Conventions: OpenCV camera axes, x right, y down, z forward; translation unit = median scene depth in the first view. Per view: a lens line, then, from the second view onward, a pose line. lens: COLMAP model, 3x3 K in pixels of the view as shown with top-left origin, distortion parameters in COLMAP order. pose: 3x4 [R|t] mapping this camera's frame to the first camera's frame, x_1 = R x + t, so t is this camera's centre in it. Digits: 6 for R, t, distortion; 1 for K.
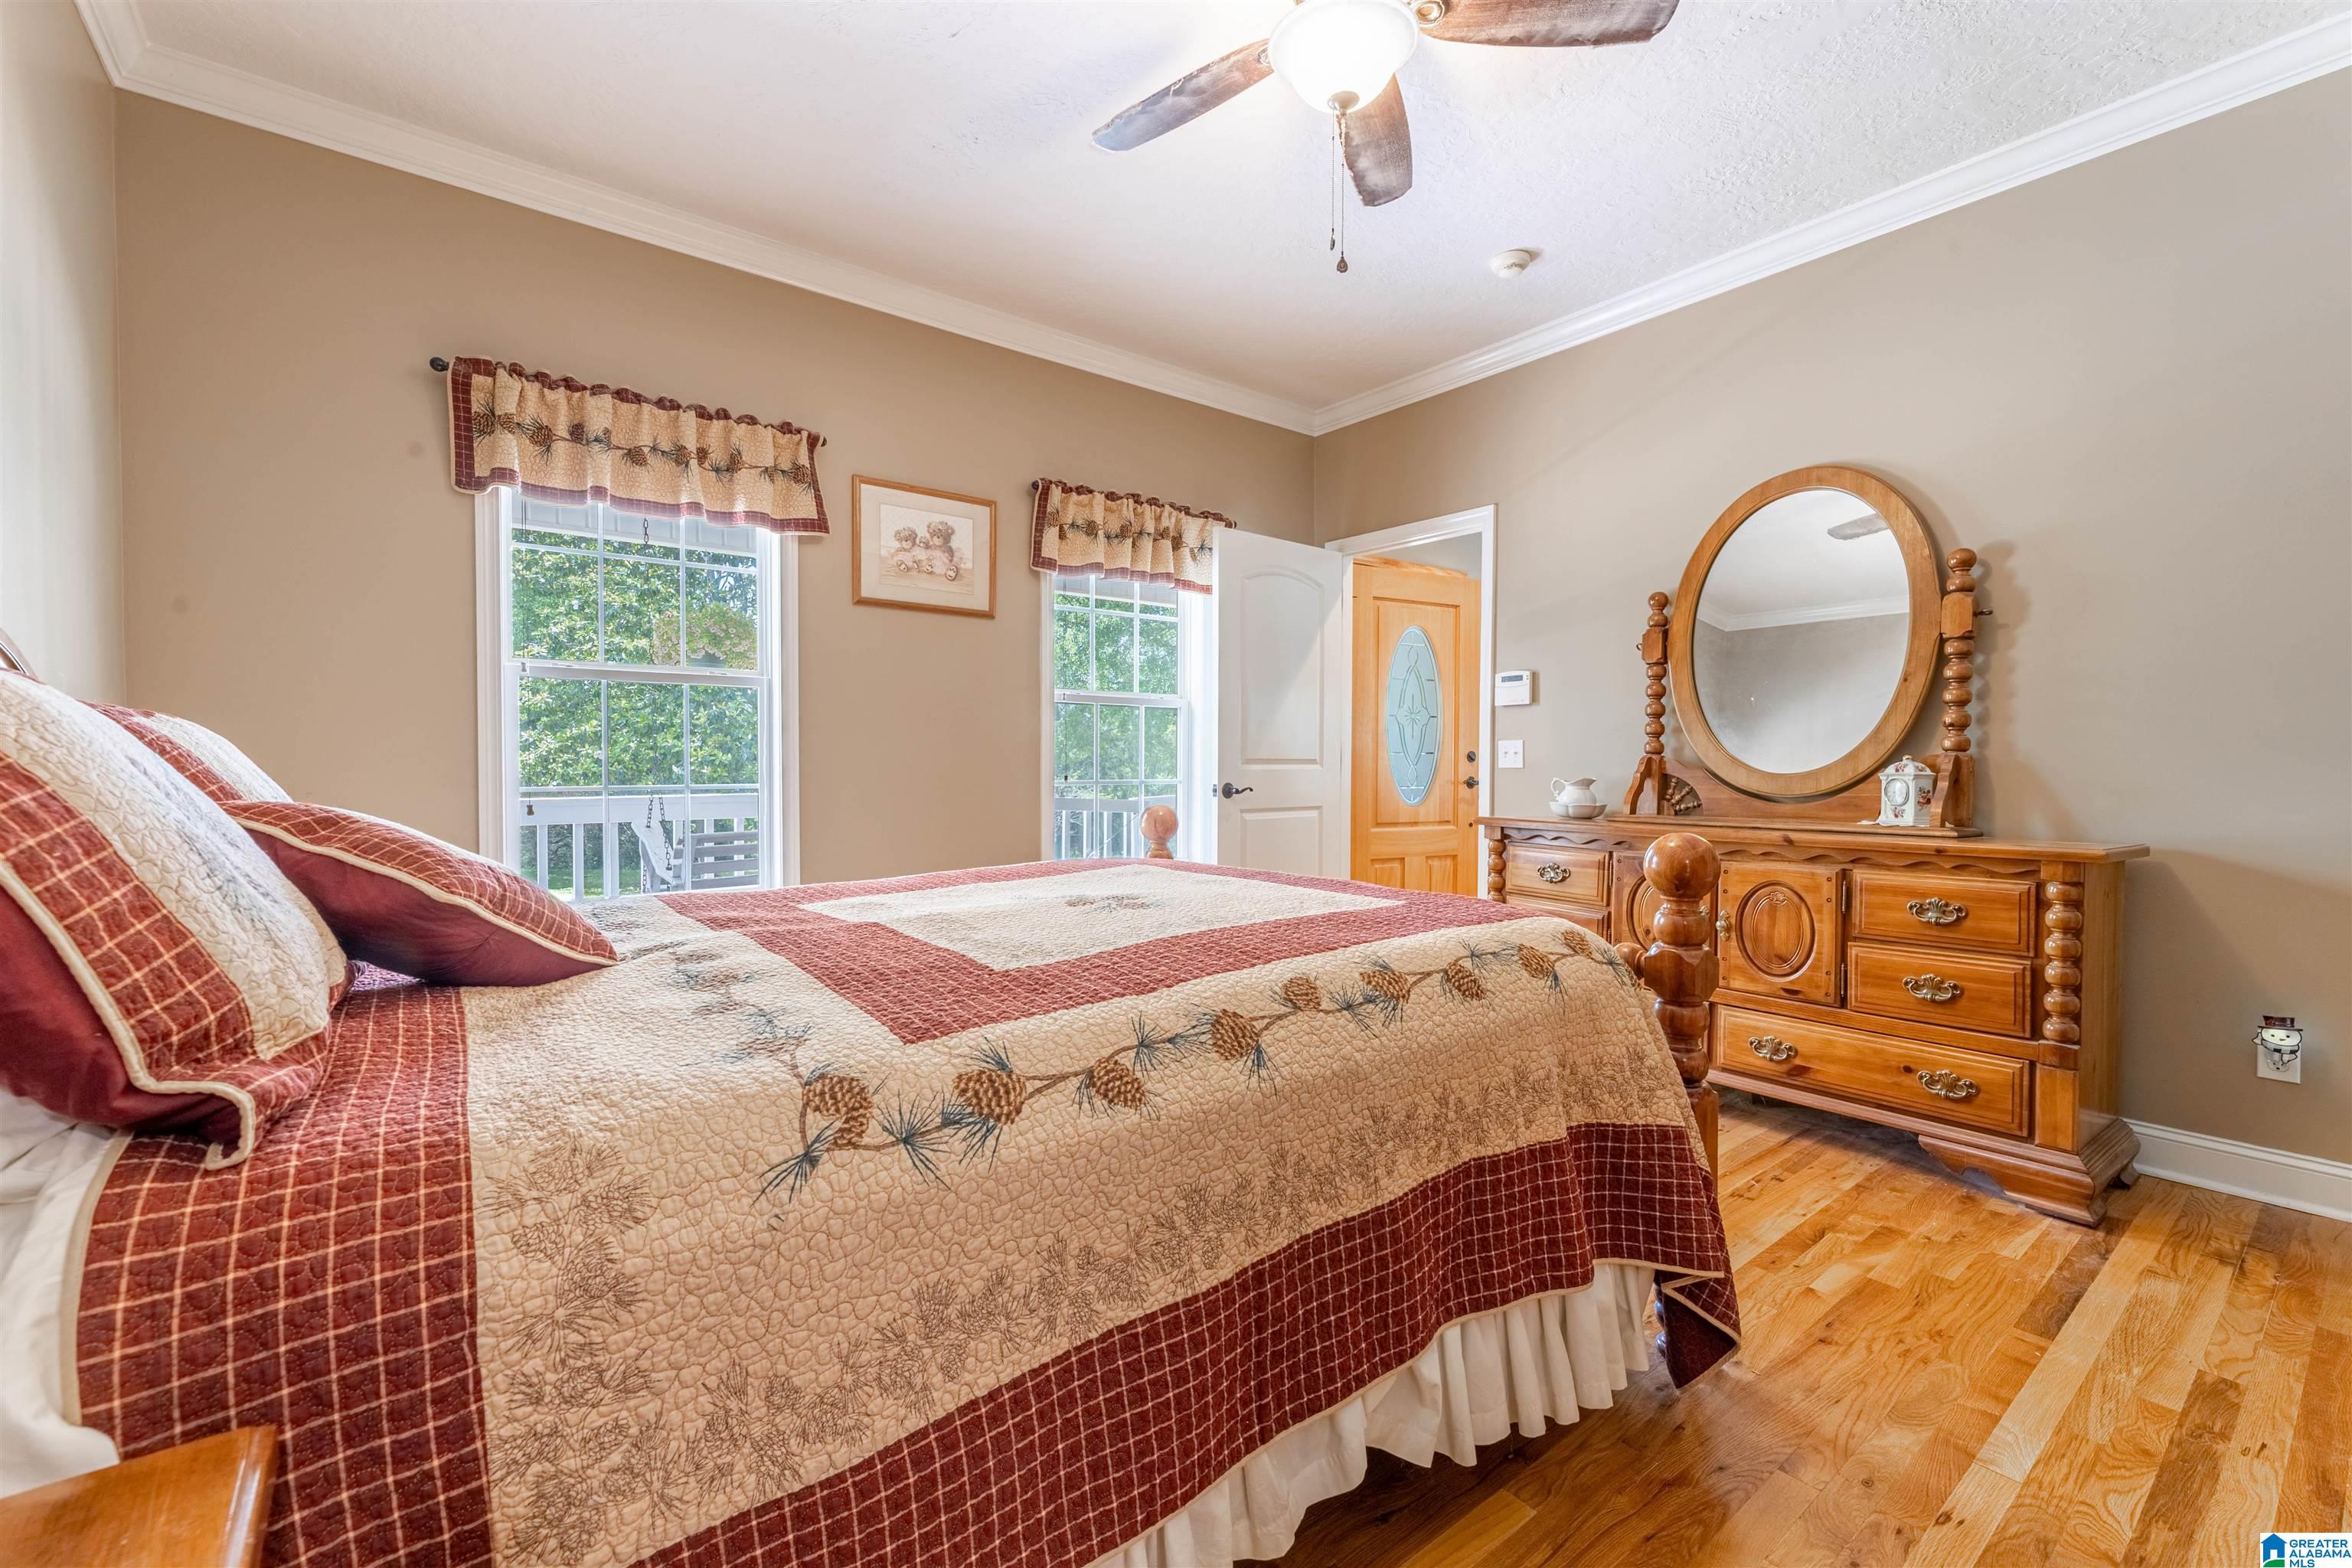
lens RADIAL K [[948.5, 0, 1222.7], [0, 948.5, 783.3], [0, 0, 1]] dist [0.001047, 0.000033]
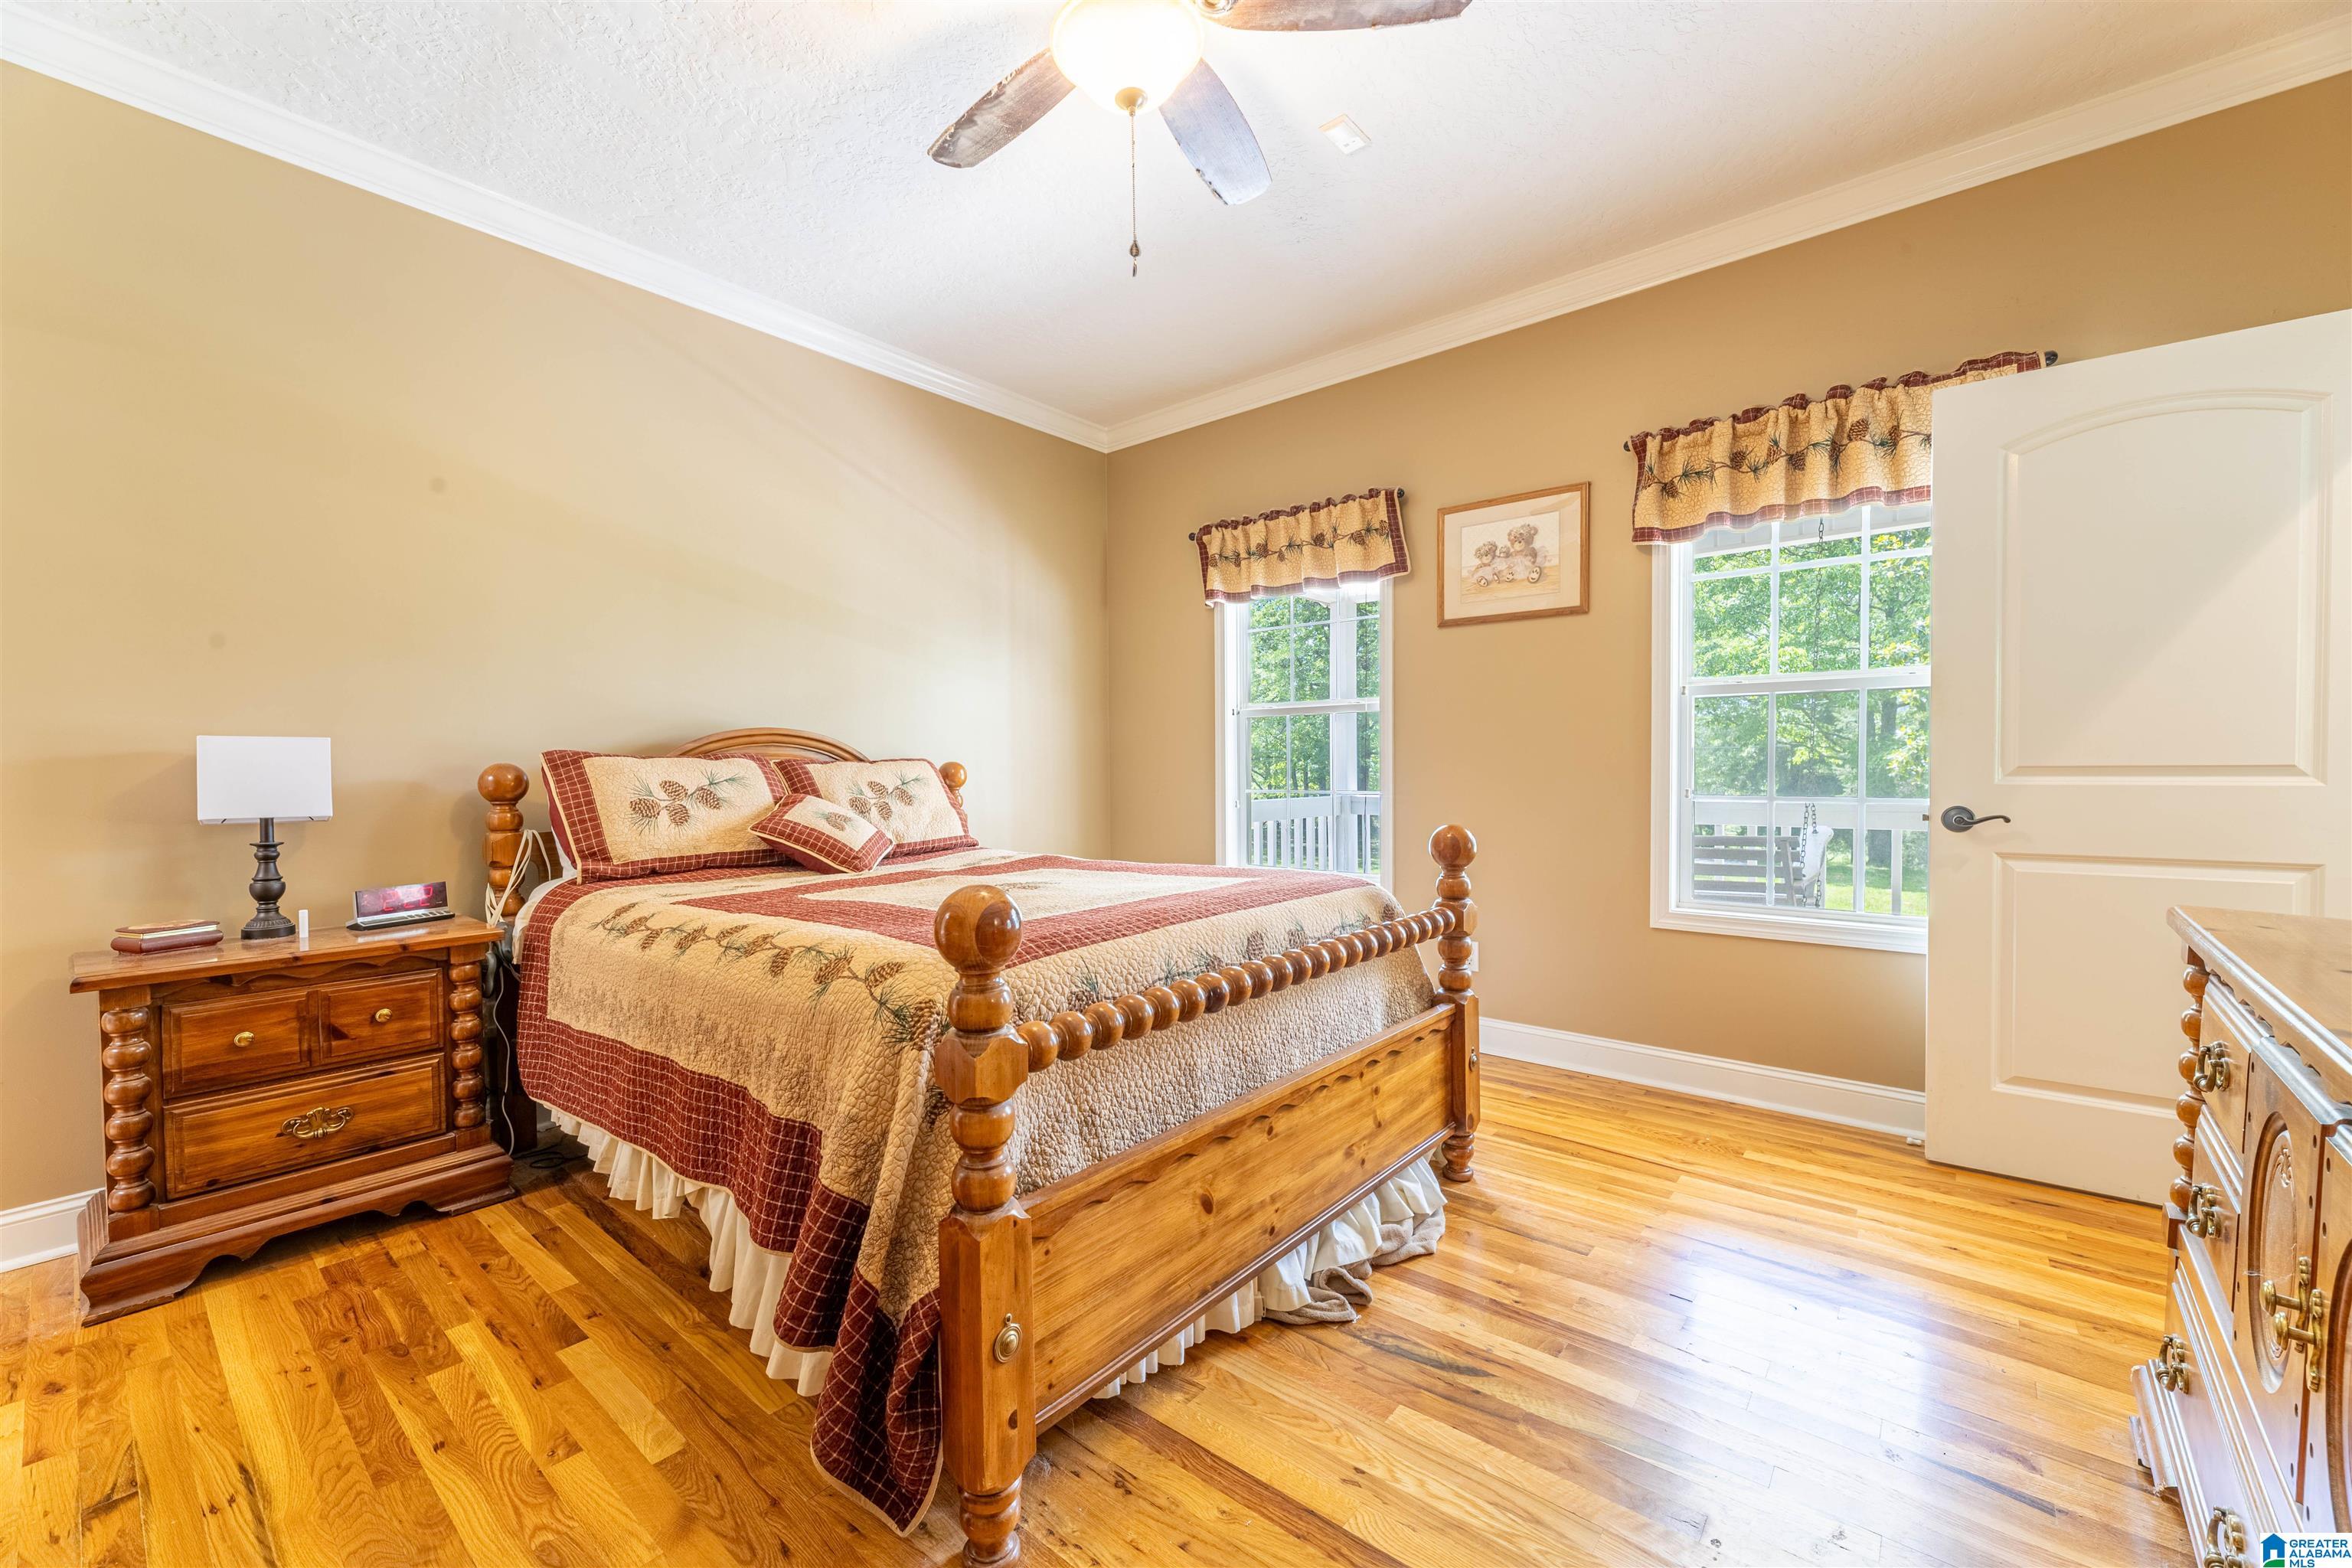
lens RADIAL K [[948.5, 0, 1222.7], [0, 948.5, 783.3], [0, 0, 1]] dist [0.001047, 0.000033]
pose [[0.215625, 0.013779, -0.976379, 0.620354], [-0.019183, 0.999767, 0.009873, -0.015364], [0.976288, 0.016601, 0.215839, 0.517311]]
